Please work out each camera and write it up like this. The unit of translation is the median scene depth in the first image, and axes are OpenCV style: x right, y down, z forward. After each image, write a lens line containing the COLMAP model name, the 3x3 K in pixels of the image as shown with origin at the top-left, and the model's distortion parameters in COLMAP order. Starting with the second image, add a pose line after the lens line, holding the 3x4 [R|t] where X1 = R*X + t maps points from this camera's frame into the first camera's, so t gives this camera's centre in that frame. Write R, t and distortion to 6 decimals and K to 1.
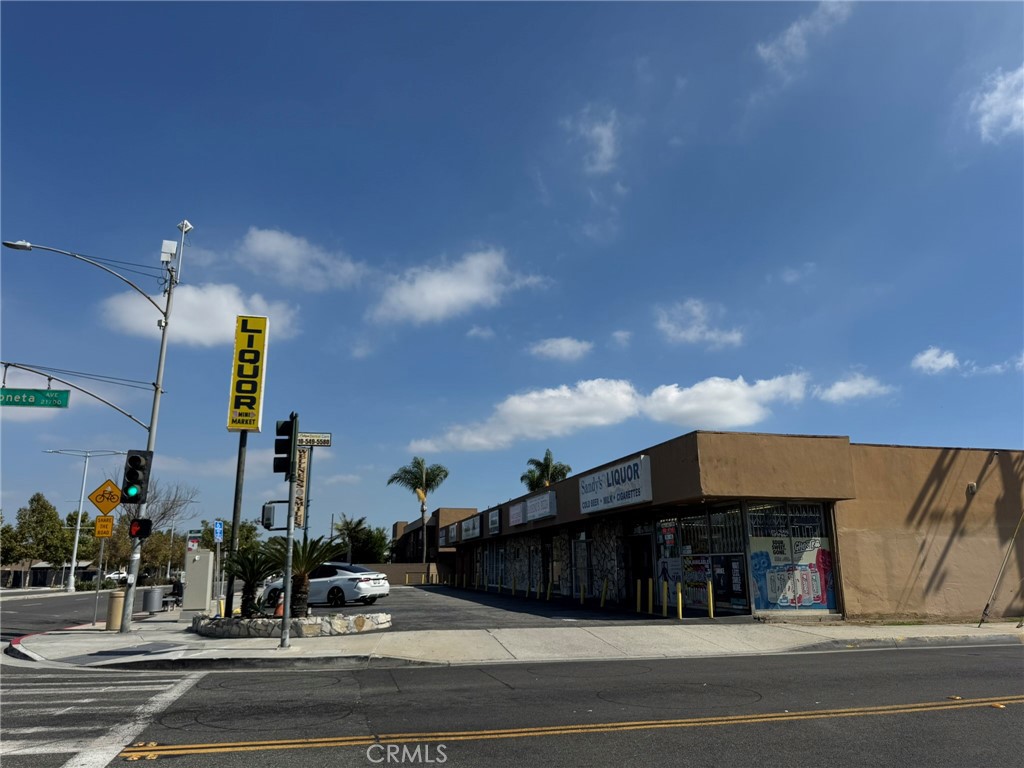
lens RADIAL K [[718.0, 0, 513.7], [0, 718.0, 382.8], [0, 0, 1]] dist [0.046692, -0.013300]
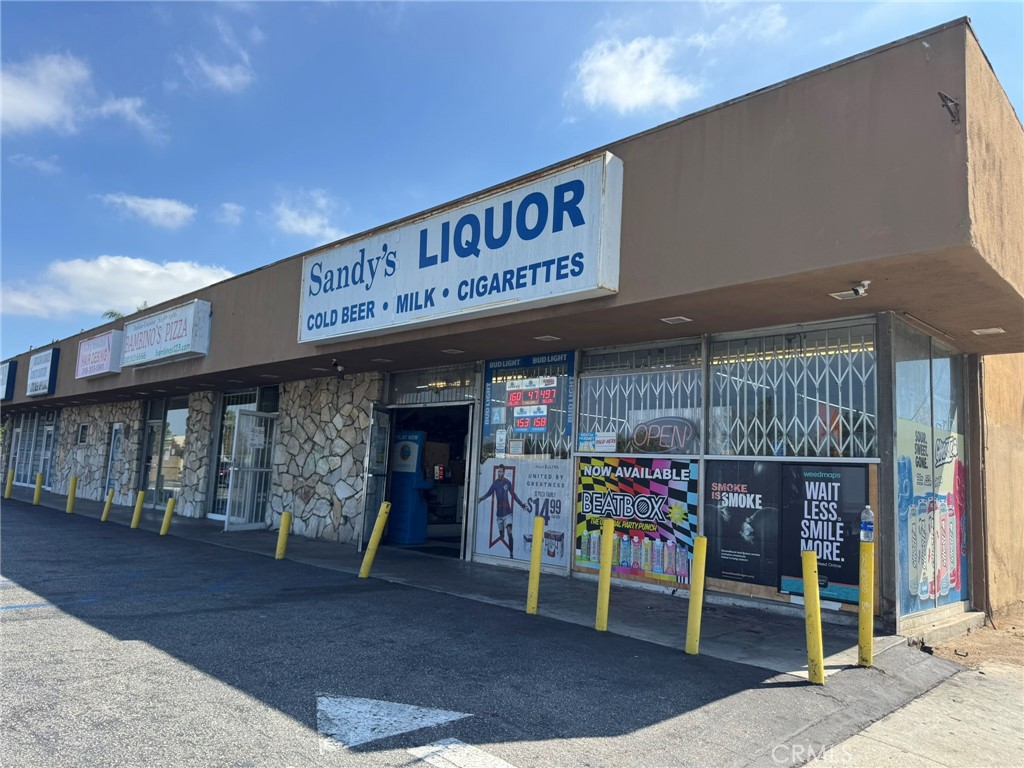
lens RADIAL K [[718.0, 0, 507.5], [0, 718.0, 389.5], [0, 0, 1]] dist [0.046692, -0.013300]
pose [[0.851177, 0.103702, 0.514532, -0.015167], [-0.176857, 0.979628, 0.095131, 0.155270], [-0.494185, -0.171972, 0.852178, 0.615209]]
